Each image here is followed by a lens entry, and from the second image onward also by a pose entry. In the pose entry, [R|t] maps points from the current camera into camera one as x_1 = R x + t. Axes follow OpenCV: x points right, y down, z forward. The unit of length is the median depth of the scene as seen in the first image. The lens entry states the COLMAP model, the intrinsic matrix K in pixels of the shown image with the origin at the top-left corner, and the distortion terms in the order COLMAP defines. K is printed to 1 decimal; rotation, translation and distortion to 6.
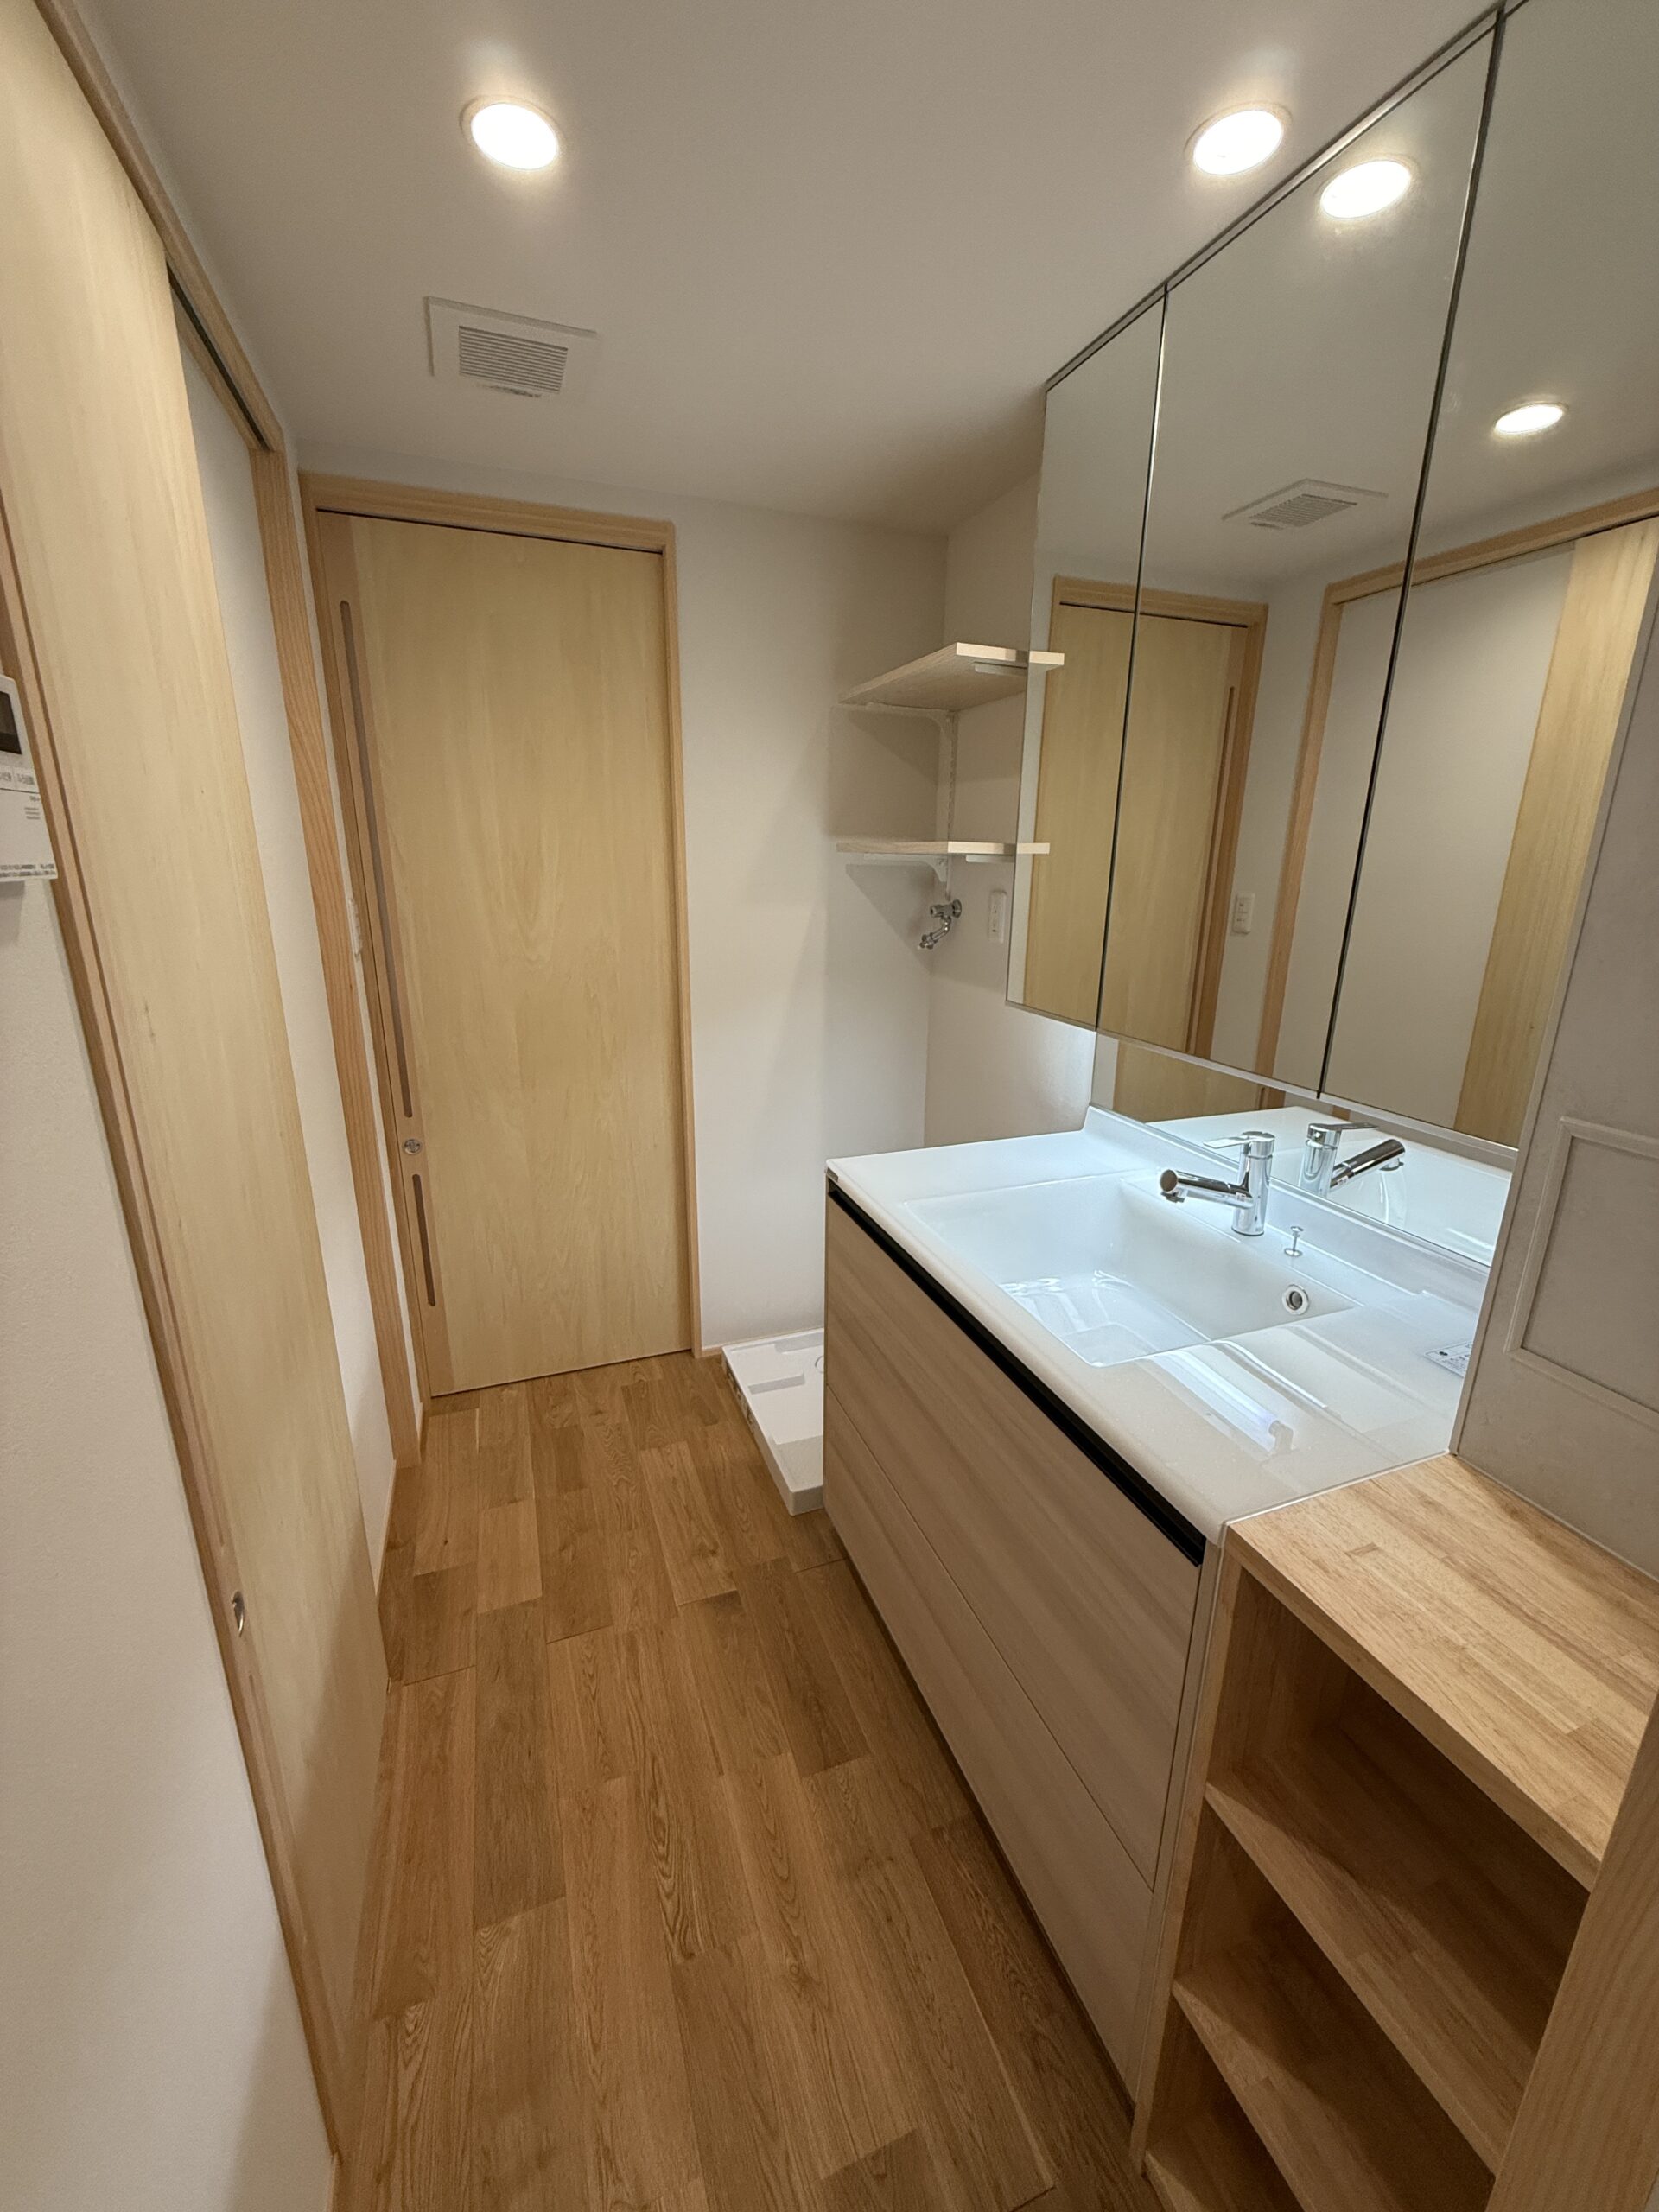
lens RADIAL K [[887.3, 0, 844.4], [0, 887.3, 1101.7], [0, 0, 1]] dist [-0.001150, 0.000204]
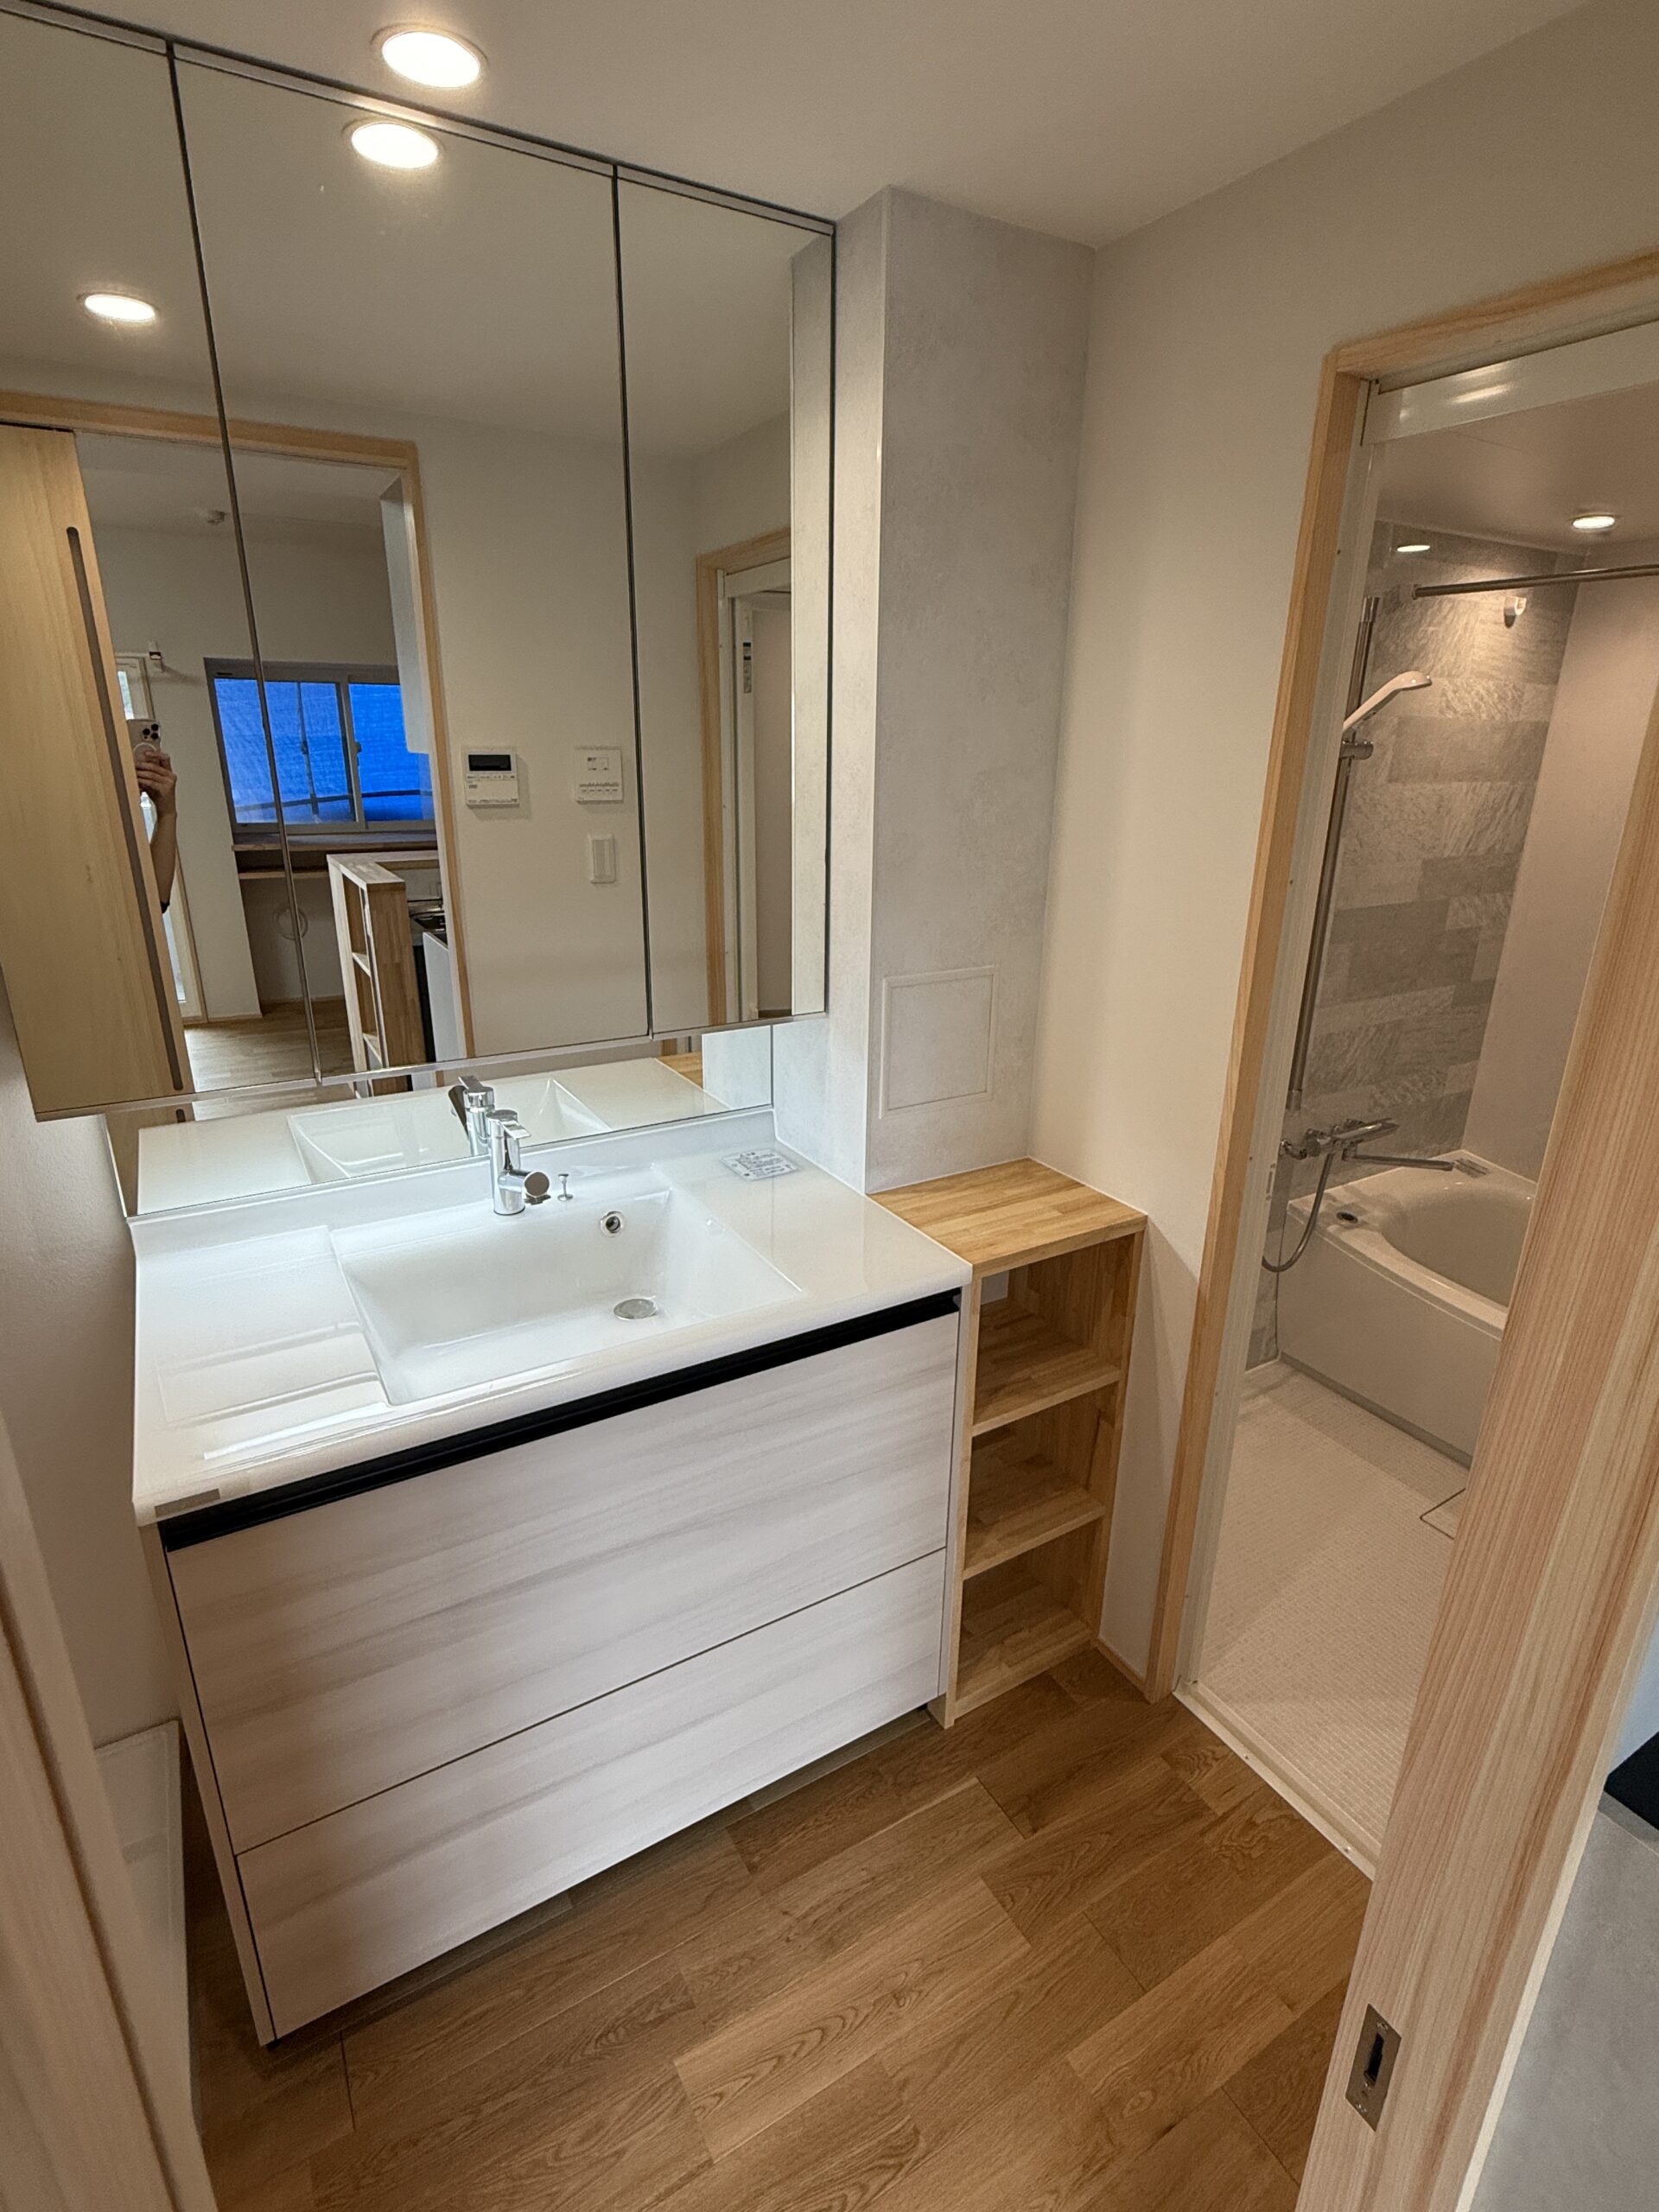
lens RADIAL K [[1081.3, 0, 838.3], [0, 1081.3, 1105.9], [0, 0, 1]] dist [0.002243, -0.000206]
pose [[-0.170513, -0.332398, 0.927597, -0.779952], [0.249160, 0.896246, 0.366964, -0.349778], [-0.953333, 0.293692, -0.070002, 0.806048]]
